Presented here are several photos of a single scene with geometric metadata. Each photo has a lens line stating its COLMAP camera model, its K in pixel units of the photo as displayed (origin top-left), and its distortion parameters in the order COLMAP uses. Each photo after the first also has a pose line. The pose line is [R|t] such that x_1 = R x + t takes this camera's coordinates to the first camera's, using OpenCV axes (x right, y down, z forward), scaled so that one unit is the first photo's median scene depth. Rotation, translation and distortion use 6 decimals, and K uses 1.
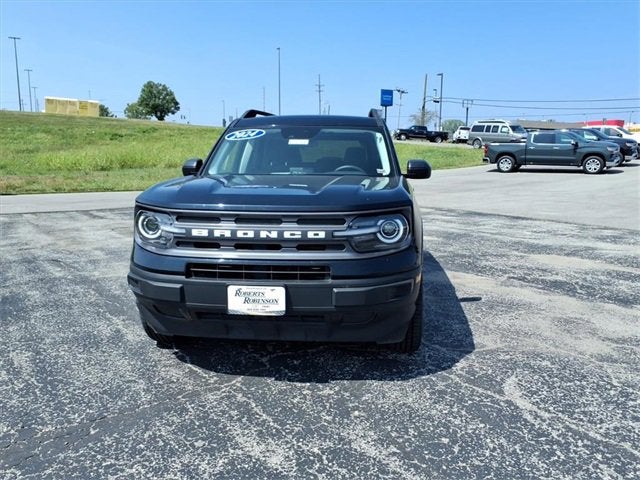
lens RADIAL K [[523.7, 0, 320.0], [0, 523.7, 240.0], [0, 0, 1]] dist [0.007908, -0.018385]
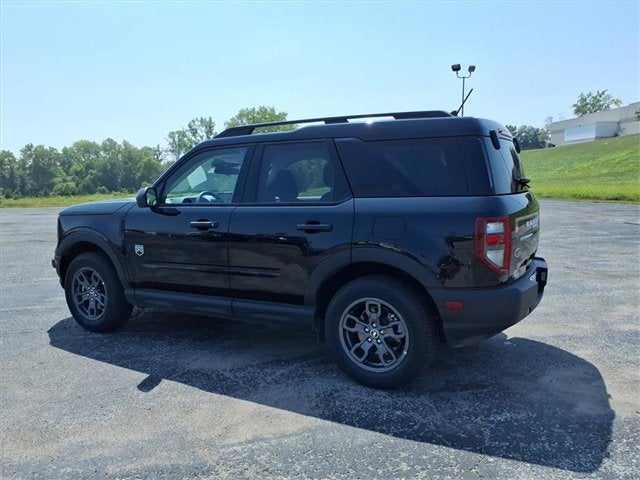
lens RADIAL K [[519.5, 0, 319.3], [0, 519.5, 236.5], [0, 0, 1]] dist [0.039531, -0.068654]
pose [[-0.387302, 0.105093, -0.915943, 1.286852], [-0.126925, 0.977944, 0.165877, -0.356620], [0.913174, 0.180500, -0.365421, 2.236344]]
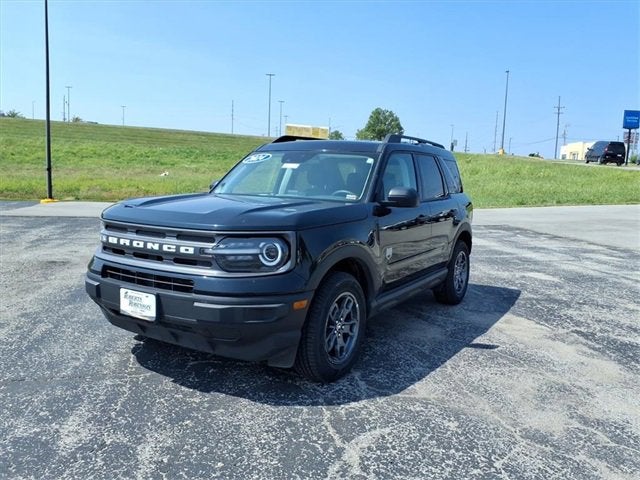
lens RADIAL K [[519.5, 0, 319.3], [0, 519.5, 236.5], [0, 0, 1]] dist [0.039531, -0.068654]
pose [[0.907092, 0.075419, -0.414121, 0.605942], [-0.095986, 0.994959, -0.029046, -0.029356], [0.409843, 0.066097, 0.909758, 0.113588]]
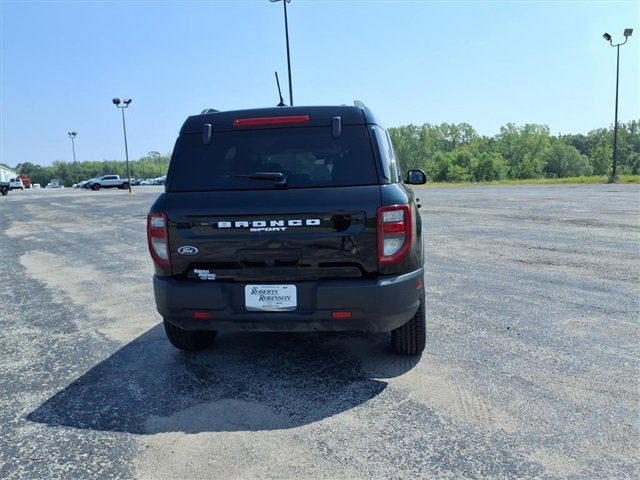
lens RADIAL K [[519.5, 0, 319.3], [0, 519.5, 236.5], [0, 0, 1]] dist [0.039531, -0.068654]
pose [[-0.998752, 0.033628, 0.036935, -0.079984], [0.042451, 0.961121, 0.272844, -0.495341], [-0.026324, 0.274071, -0.961349, 3.172039]]
